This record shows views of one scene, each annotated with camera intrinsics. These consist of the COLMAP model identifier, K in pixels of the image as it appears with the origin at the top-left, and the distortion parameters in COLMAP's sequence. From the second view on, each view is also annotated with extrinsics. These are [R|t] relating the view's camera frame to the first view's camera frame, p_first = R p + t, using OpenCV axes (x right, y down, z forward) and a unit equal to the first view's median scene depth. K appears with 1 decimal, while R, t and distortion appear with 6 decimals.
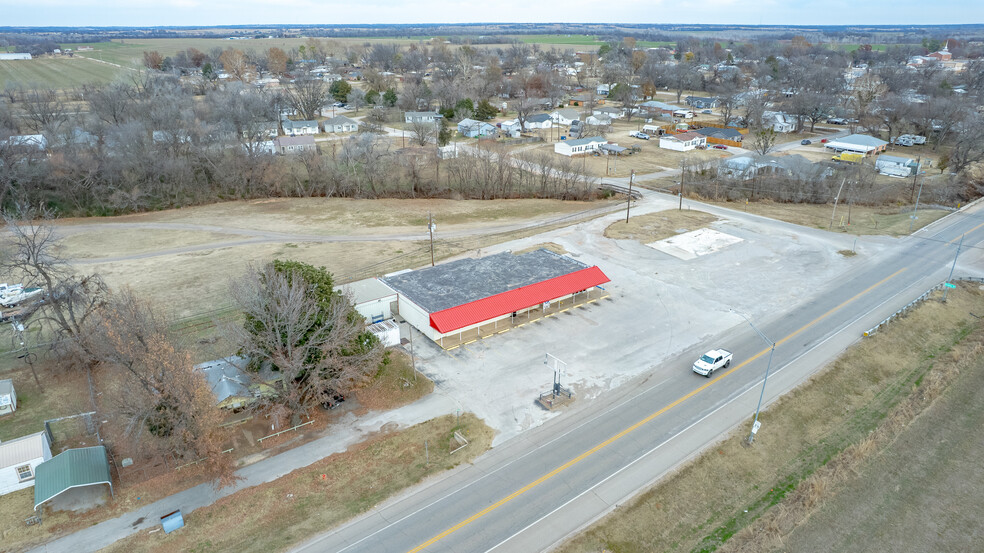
lens RADIAL K [[629.1, 0, 492.0], [0, 629.1, 276.5], [0, 0, 1]] dist [-0.078492, 0.066943]
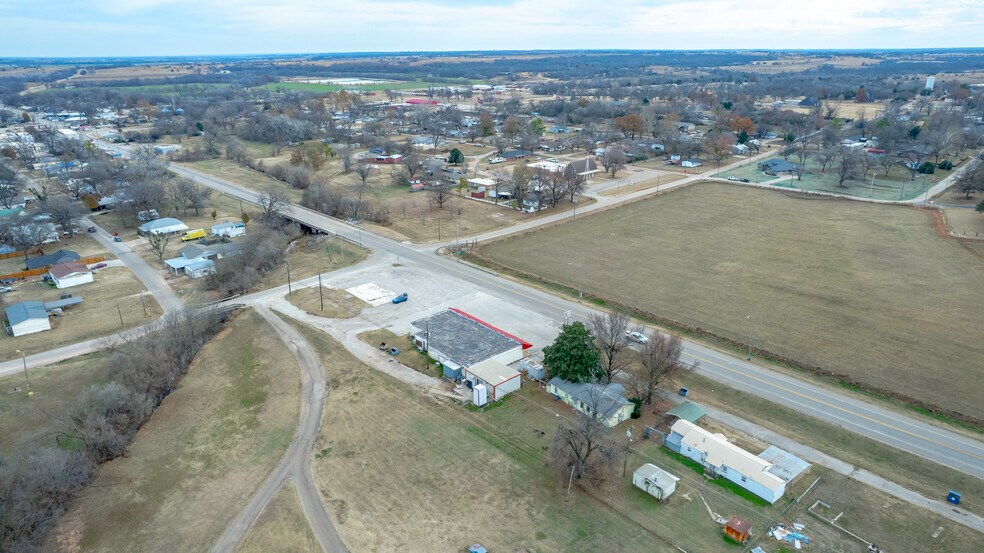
lens RADIAL K [[629.1, 0, 492.0], [0, 629.1, 276.5], [0, 0, 1]] dist [-0.078492, 0.066943]
pose [[-0.093304, -0.337932, 0.936534, -1.159065], [0.382960, 0.856091, 0.347058, -0.519449], [-0.919041, 0.391037, 0.049537, 0.607069]]
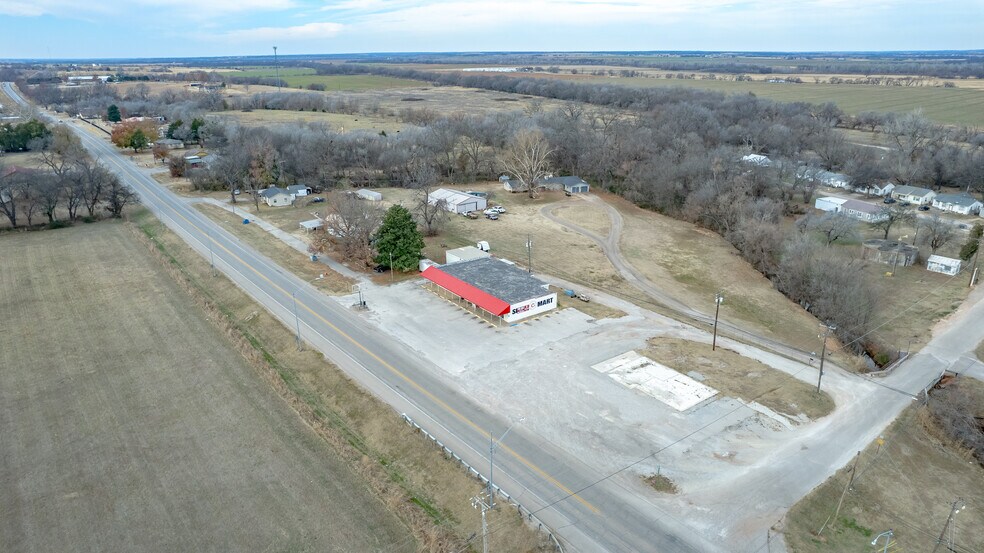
lens RADIAL K [[629.1, 0, 492.0], [0, 629.1, 276.5], [0, 0, 1]] dist [-0.078492, 0.066943]
pose [[0.016523, 0.341482, -0.939743, 1.055006], [-0.369040, 0.875593, 0.311683, -0.353702], [0.929267, 0.341653, 0.140488, 0.608813]]
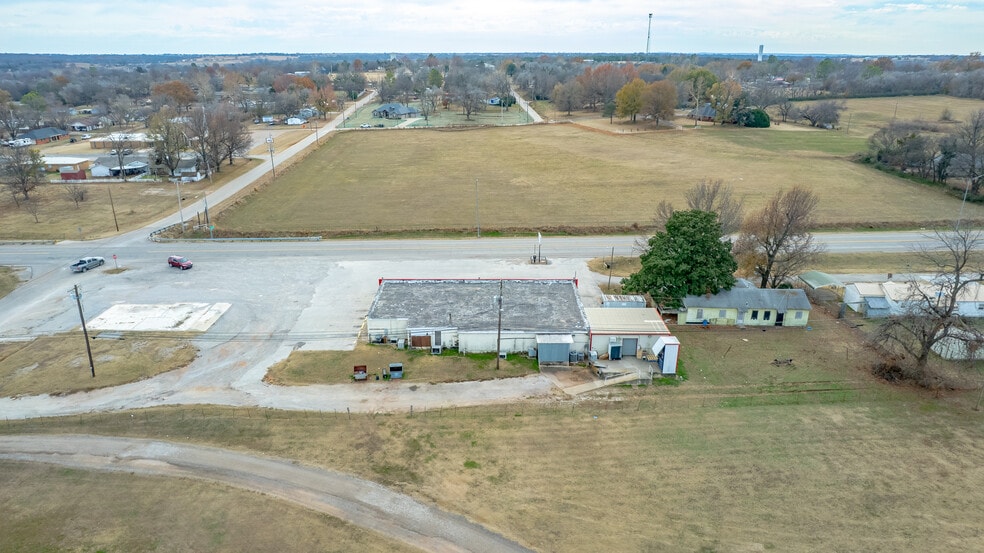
lens RADIAL K [[629.1, 0, 492.0], [0, 629.1, 276.5], [0, 0, 1]] dist [-0.078492, 0.066943]
pose [[-0.815576, -0.193924, 0.545187, -0.398567], [0.217492, 0.770355, 0.599374, -0.445666], [-0.536221, 0.607409, -0.586107, 1.164559]]
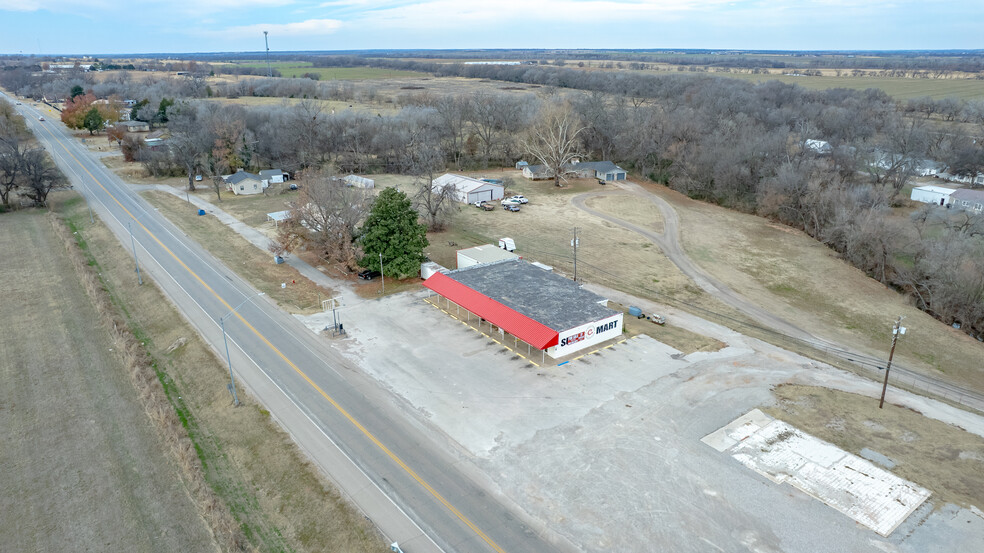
lens RADIAL K [[636.9, 0, 492.0], [0, 636.9, 276.5], [0, 0, 1]] dist [-0.079110, 0.068563]
pose [[0.014808, 0.341074, -0.939920, 0.739374], [-0.372719, 0.874156, 0.311338, -0.247388], [0.927826, 0.345716, 0.140070, 0.612057]]
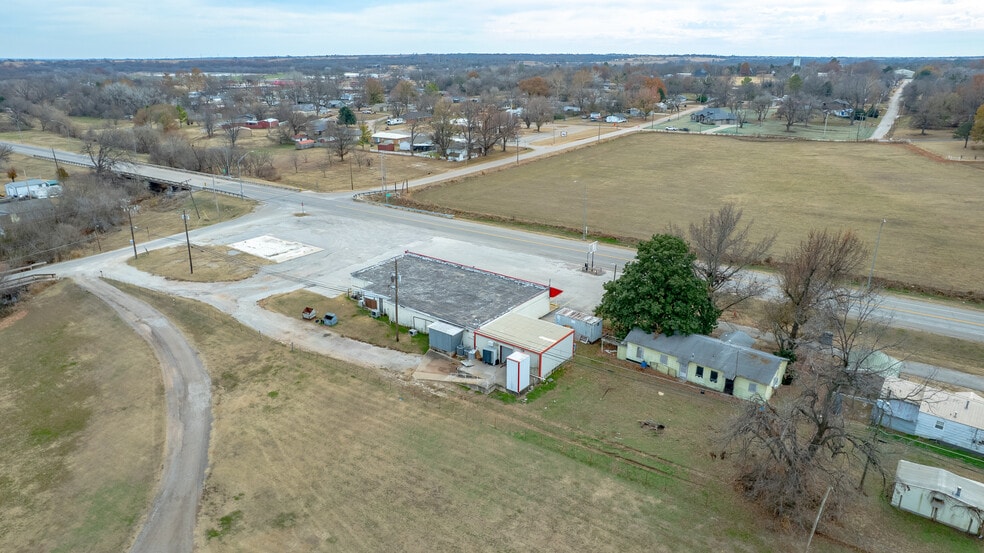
lens RADIAL K [[629.1, 0, 492.0], [0, 629.1, 276.5], [0, 0, 1]] dist [-0.078492, 0.066943]
pose [[-0.298843, -0.316714, 0.900214, -0.708495], [0.359876, 0.836274, 0.413685, -0.304038], [-0.883845, 0.447592, -0.135937, 0.819327]]
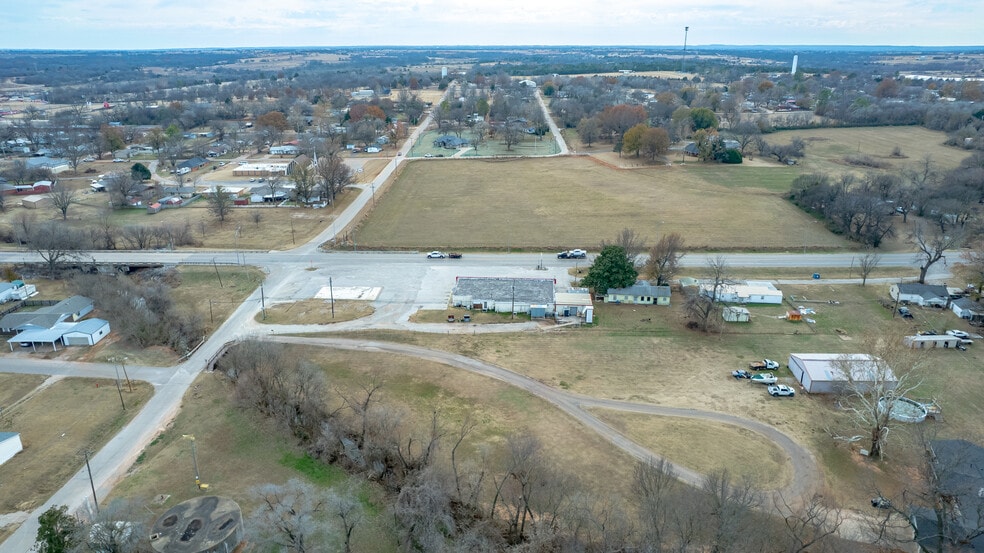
lens RADIAL K [[639.6, 0, 492.0], [0, 639.6, 276.5], [0, 0, 1]] dist [-0.050854, 0.000246]
pose [[-0.773111, -0.214267, 0.596983, -0.868338], [0.241212, 0.771170, 0.589163, -0.913466], [-0.586614, 0.599488, -0.544517, 1.590108]]
